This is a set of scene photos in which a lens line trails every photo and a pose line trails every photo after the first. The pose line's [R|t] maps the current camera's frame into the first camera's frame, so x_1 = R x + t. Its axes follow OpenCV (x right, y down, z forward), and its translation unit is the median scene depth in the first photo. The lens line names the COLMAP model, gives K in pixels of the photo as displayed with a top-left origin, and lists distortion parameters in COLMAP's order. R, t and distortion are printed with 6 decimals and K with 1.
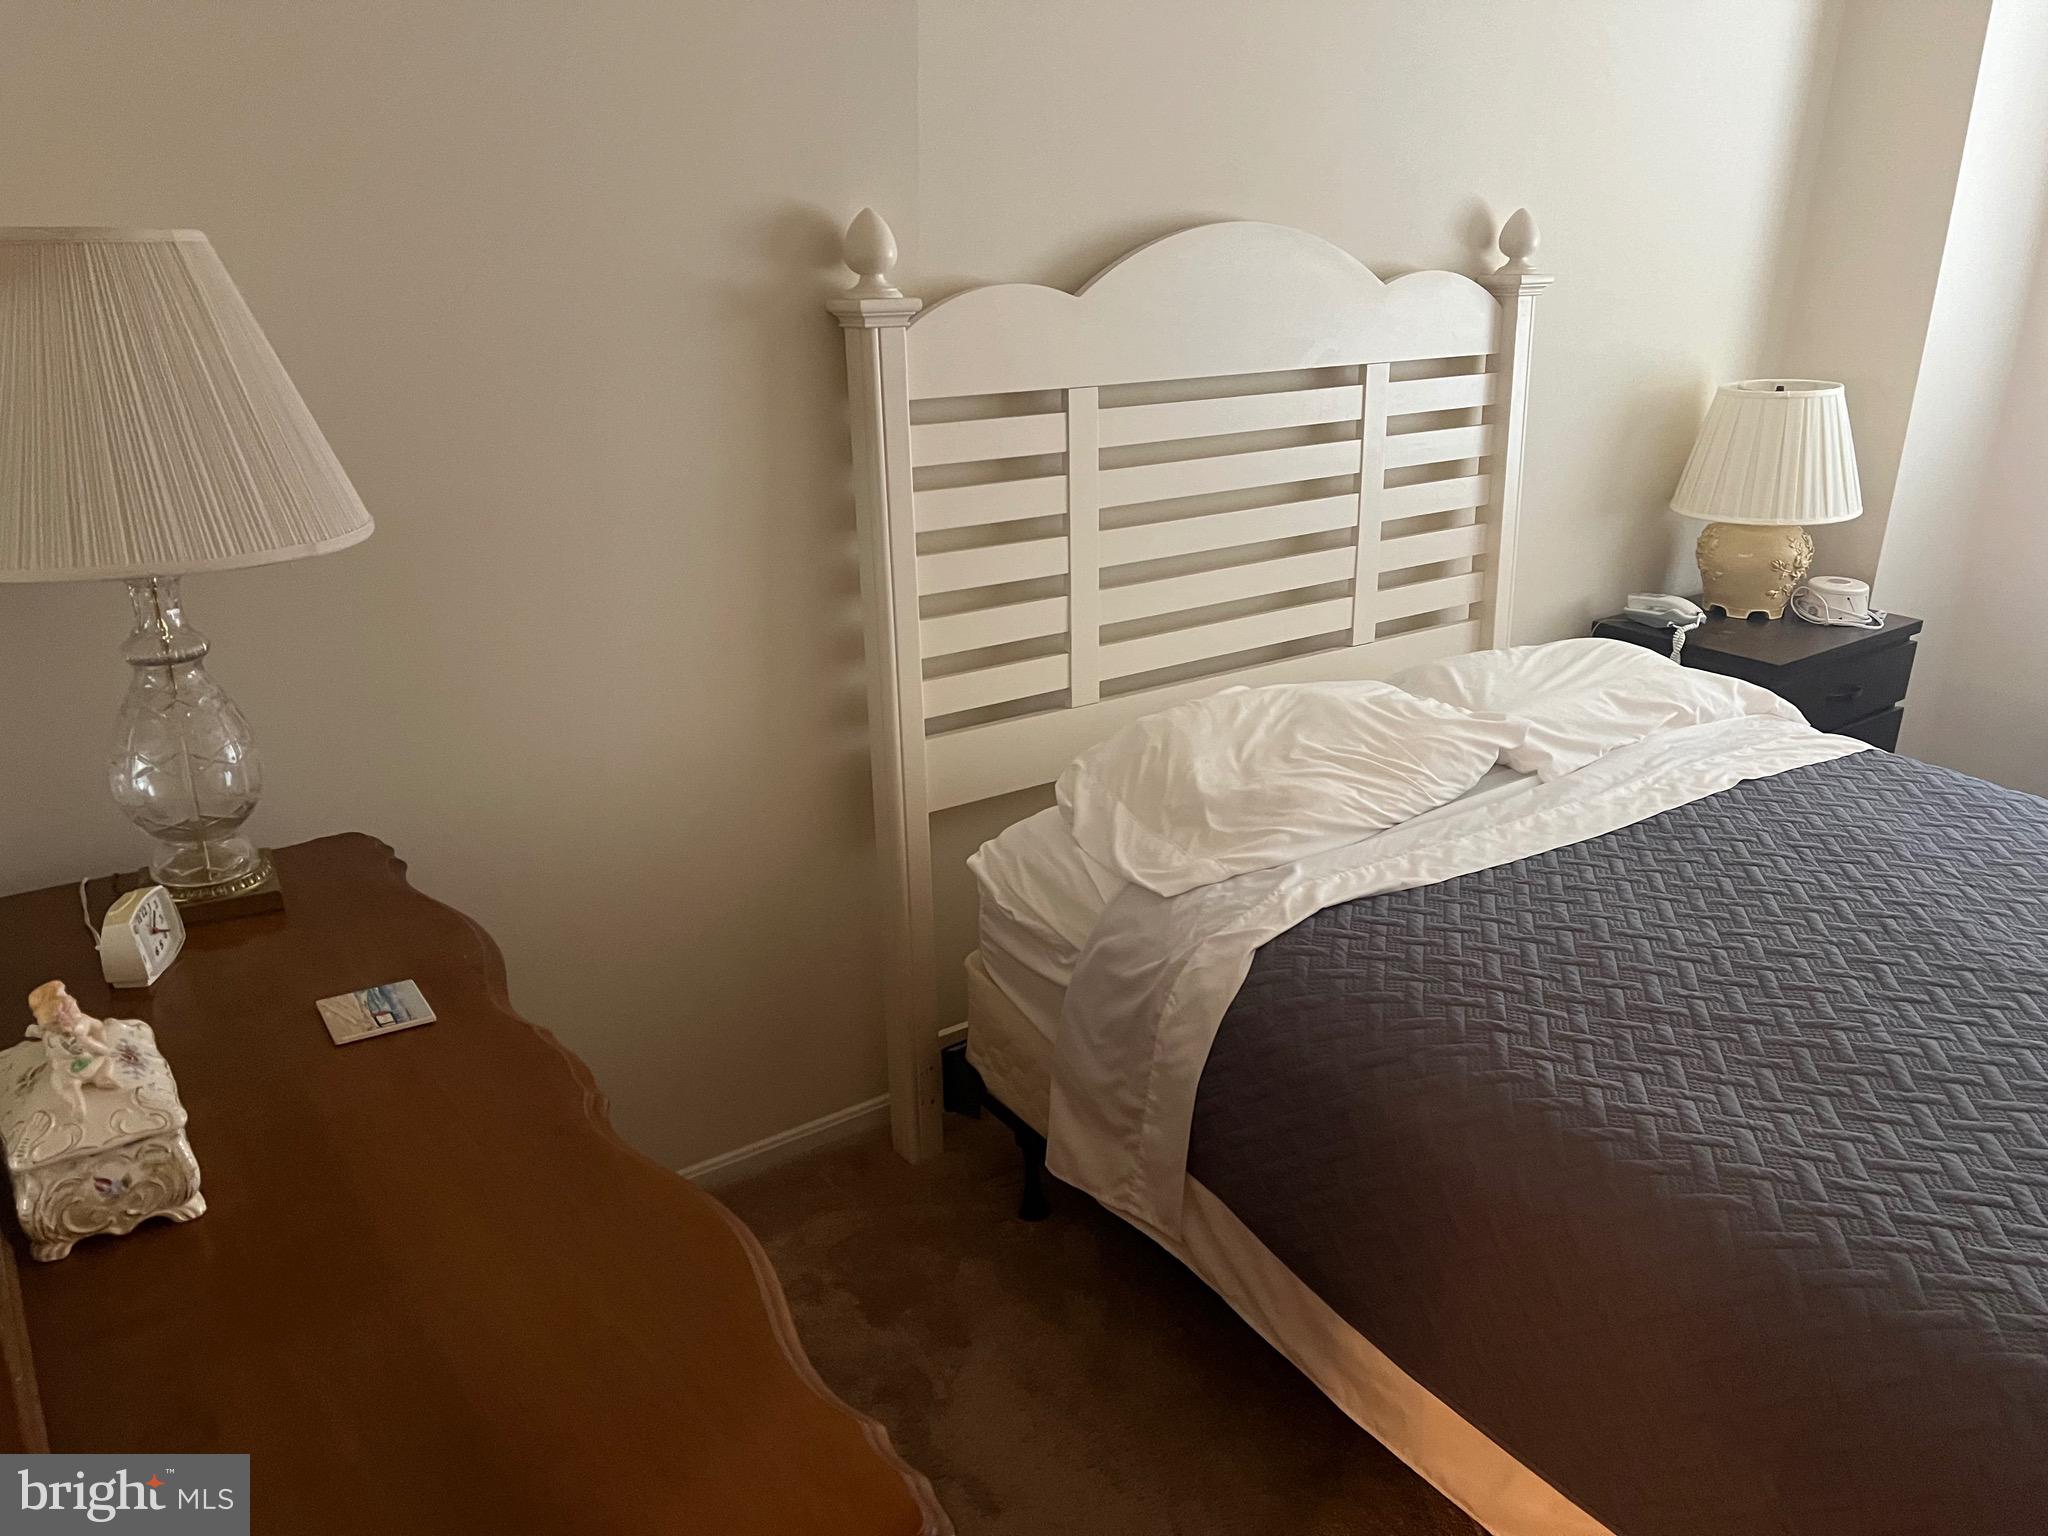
lens RADIAL K [[1541.2, 0, 1019.9], [0, 1541.2, 773.1], [0, 0, 1]] dist [0.099616, -0.174752]
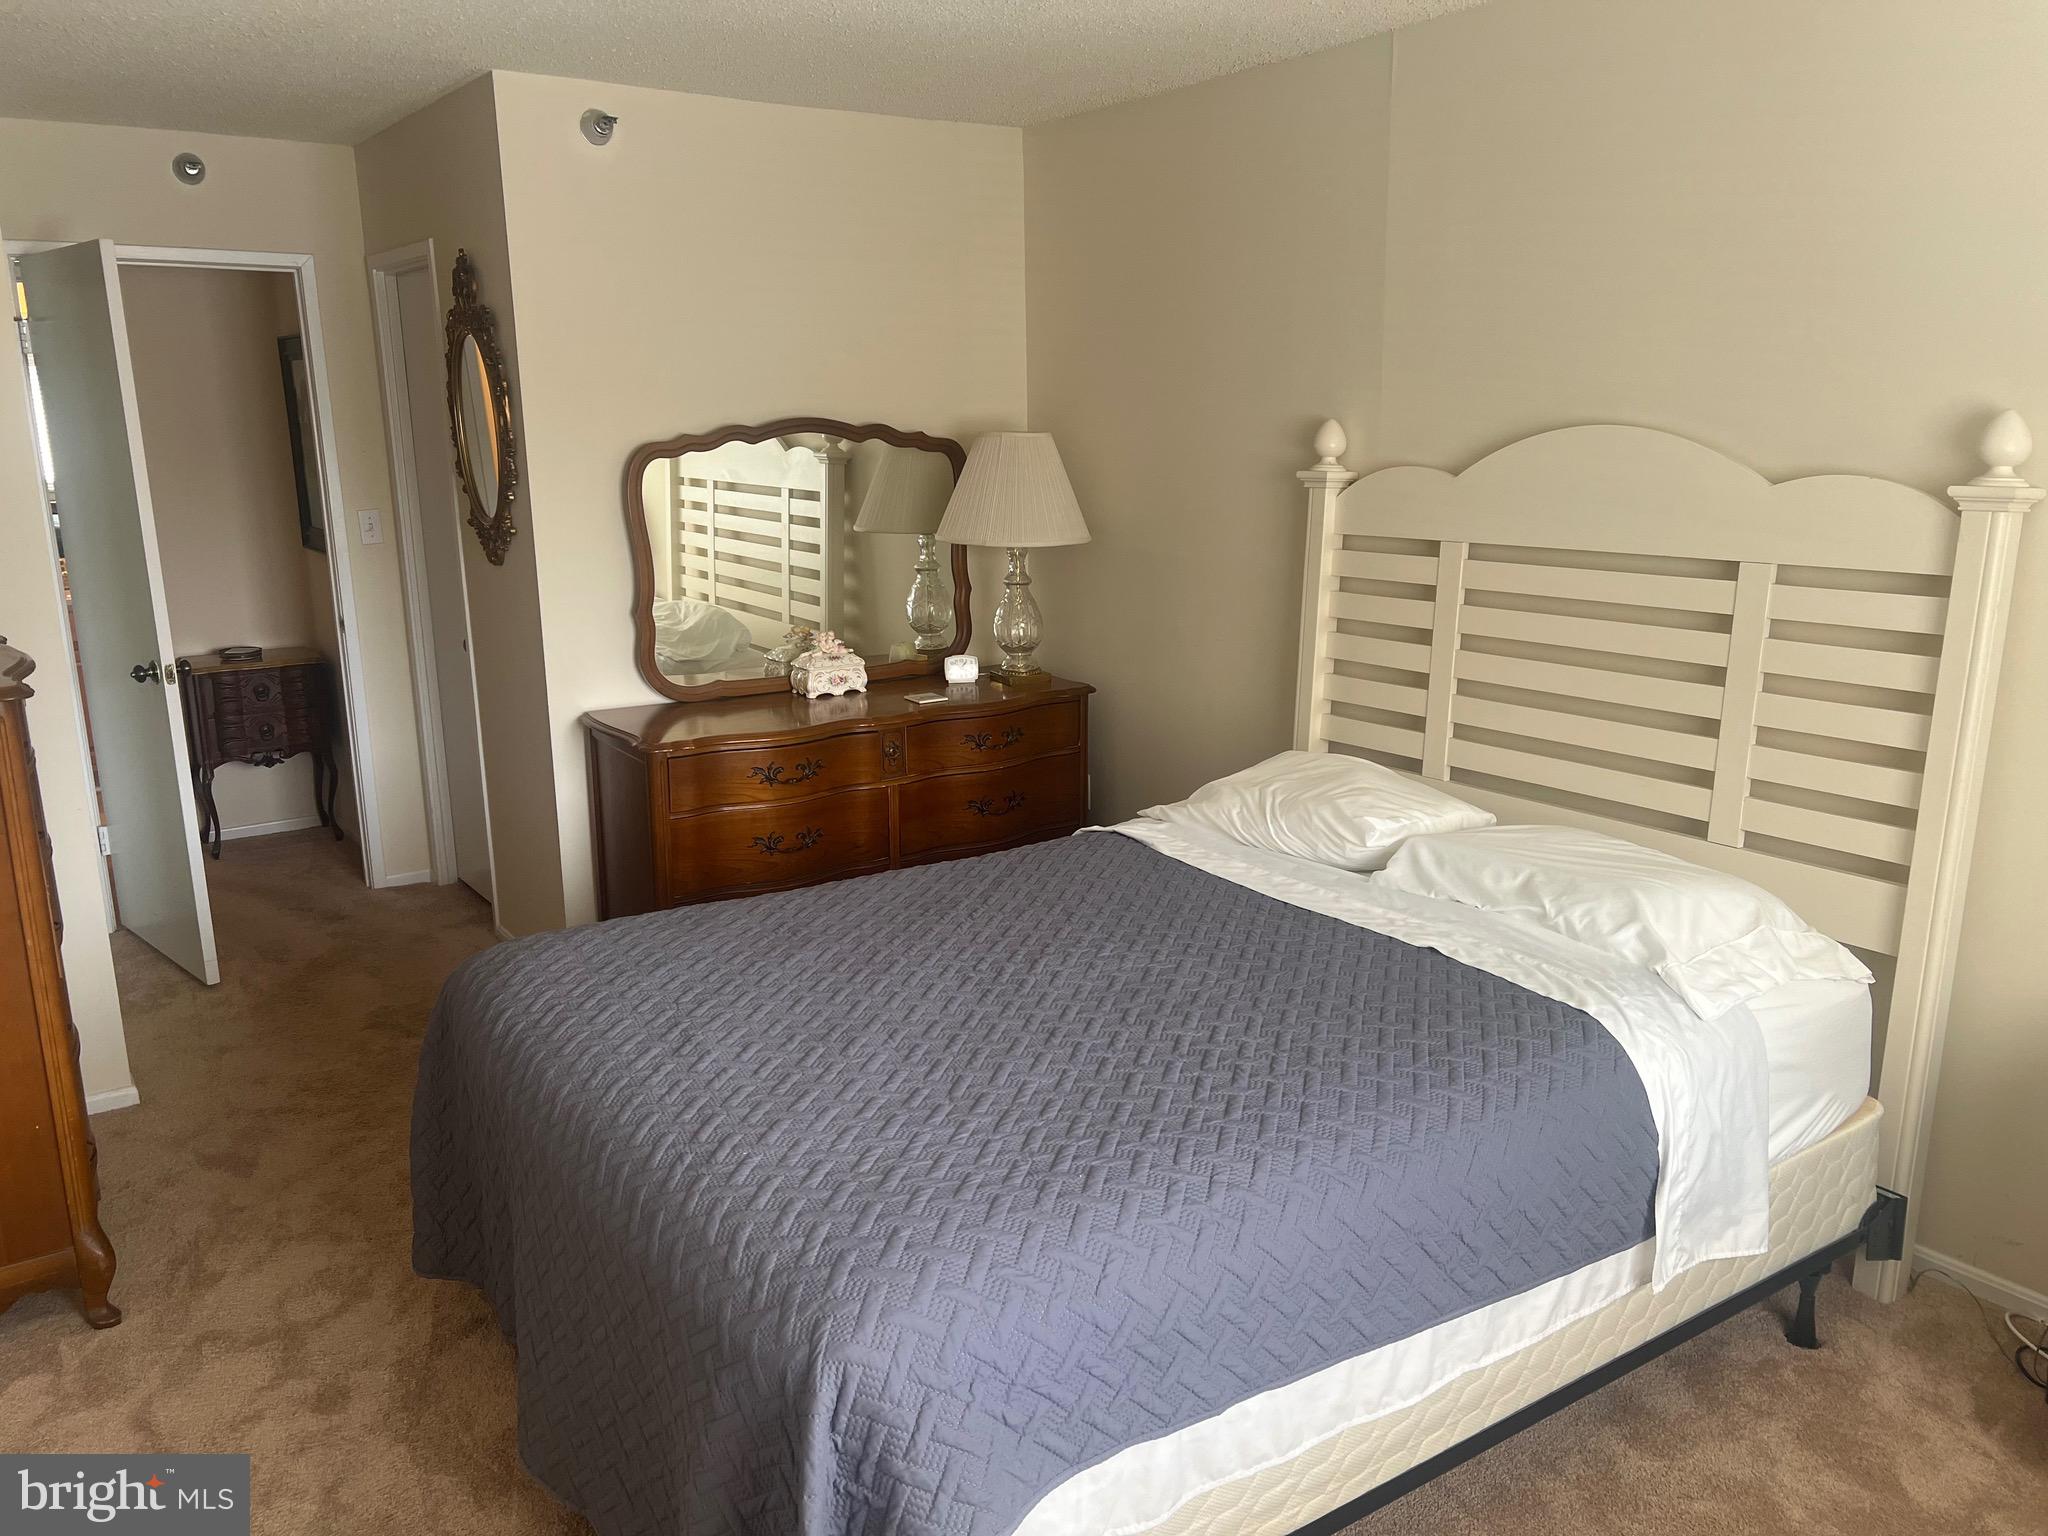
lens RADIAL K [[1541.2, 0, 1019.9], [0, 1541.2, 773.1], [0, 0, 1]] dist [0.099616, -0.174752]
pose [[-0.003458, 0.241883, -0.970299, 1.417698], [-0.309534, 0.922393, 0.231043, -0.256412], [0.950882, 0.301139, 0.071682, 0.592547]]
